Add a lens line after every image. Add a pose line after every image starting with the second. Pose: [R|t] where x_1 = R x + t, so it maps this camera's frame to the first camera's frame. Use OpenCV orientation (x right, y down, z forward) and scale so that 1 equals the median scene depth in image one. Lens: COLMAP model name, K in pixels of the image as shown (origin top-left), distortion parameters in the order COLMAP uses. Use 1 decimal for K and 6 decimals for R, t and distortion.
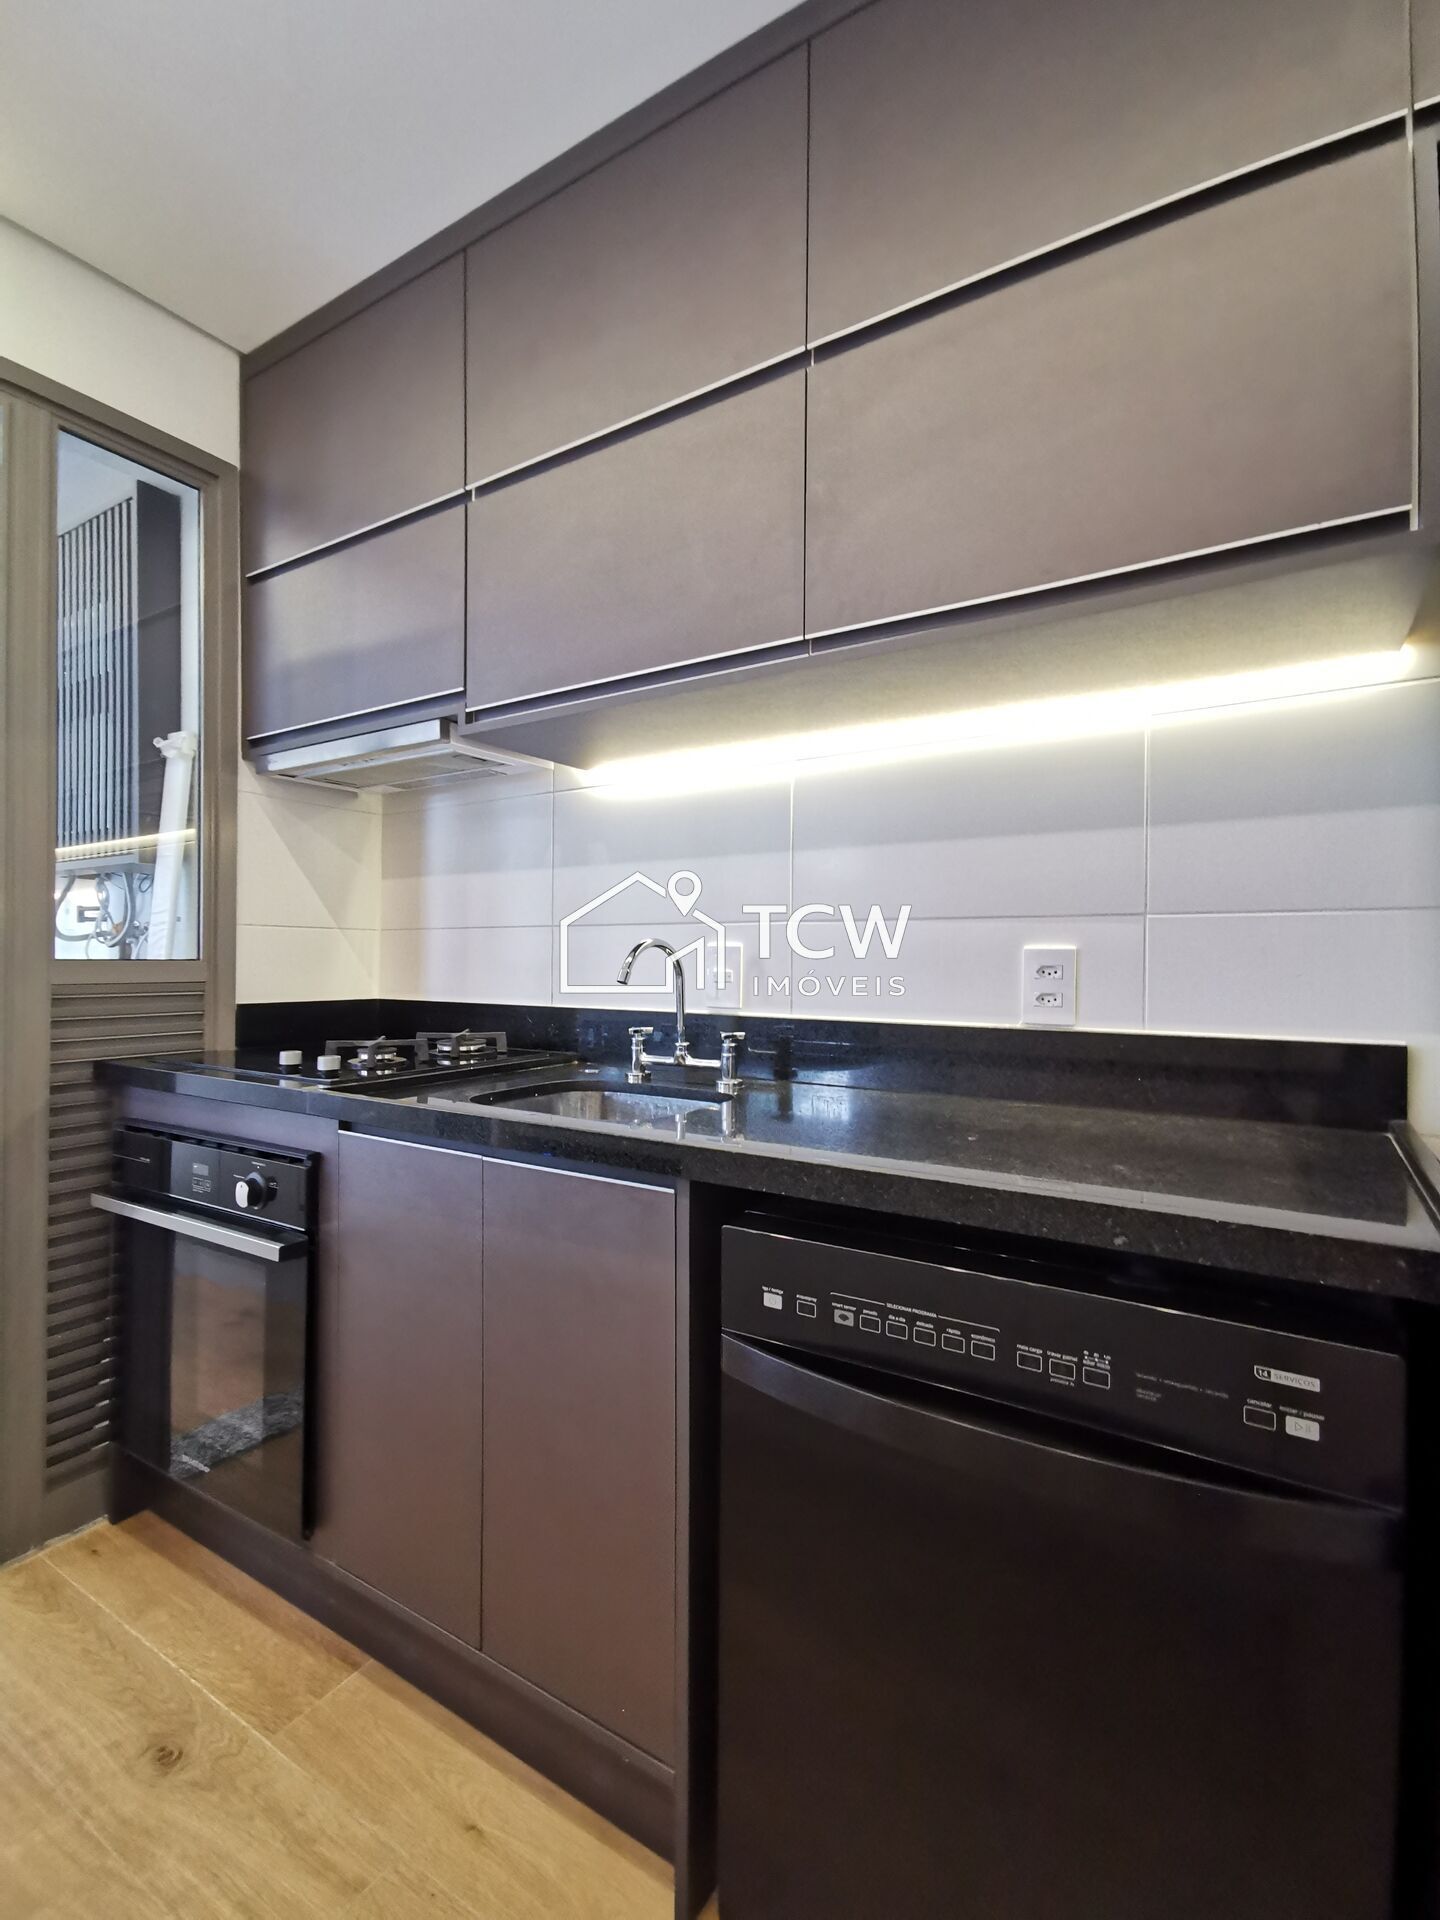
lens RADIAL K [[884.7, 0, 730.7], [0, 884.7, 951.2], [0, 0, 1]] dist [0.016680, -0.006523]
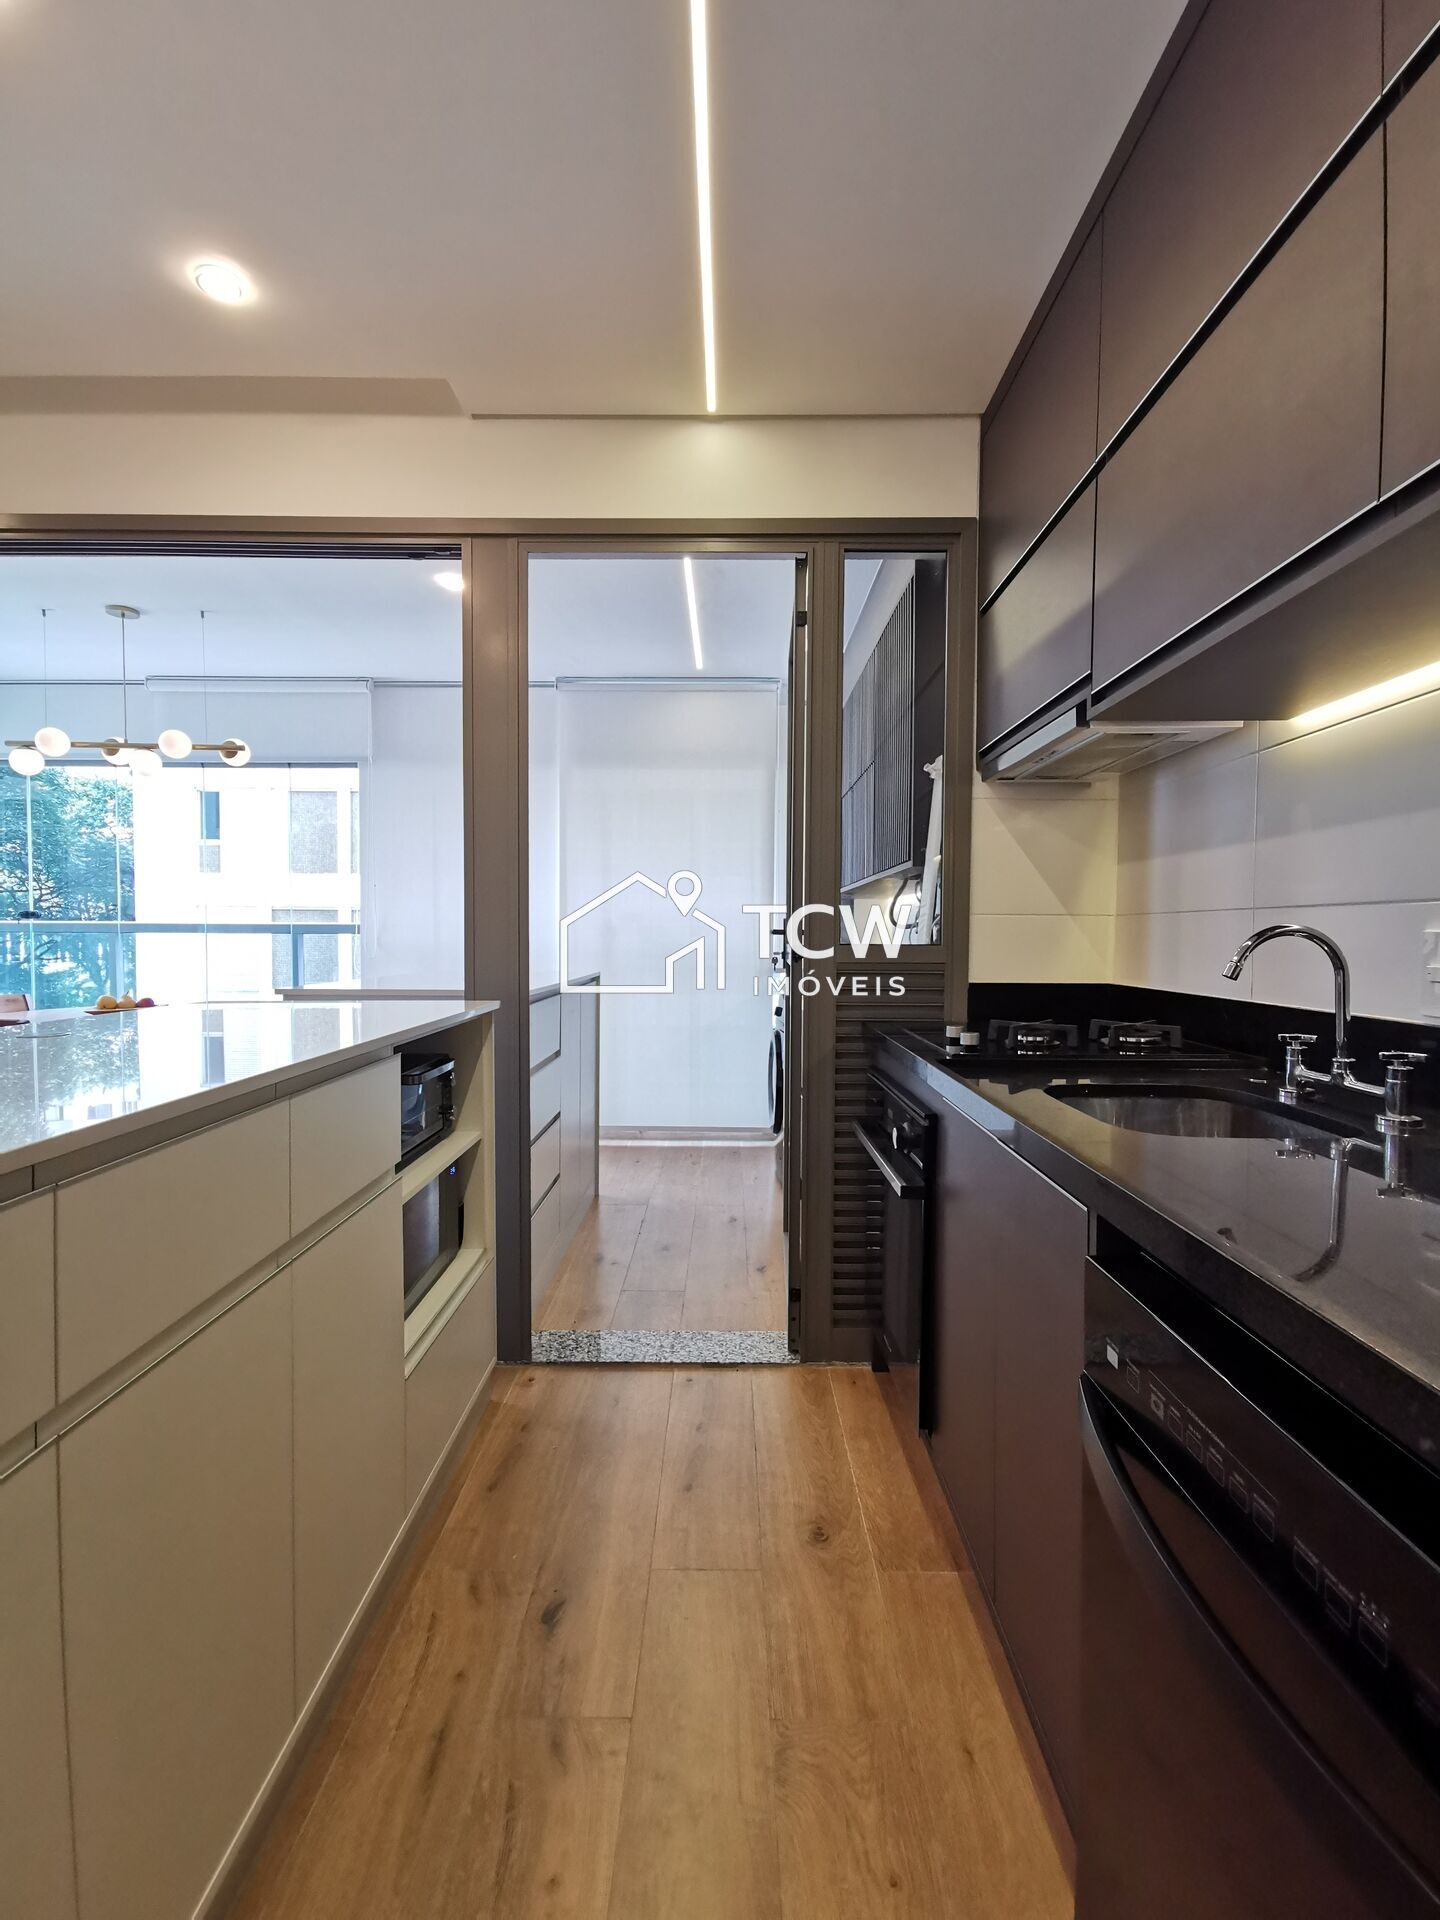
lens RADIAL K [[884.7, 0, 724.5], [0, 884.7, 953.0], [0, 0, 1]] dist [0.016680, -0.006523]
pose [[0.529602, 0.014216, -0.848127, 0.312873], [0.007933, 0.999733, 0.021710, -0.009383], [0.848209, -0.018226, 0.529348, 0.131430]]
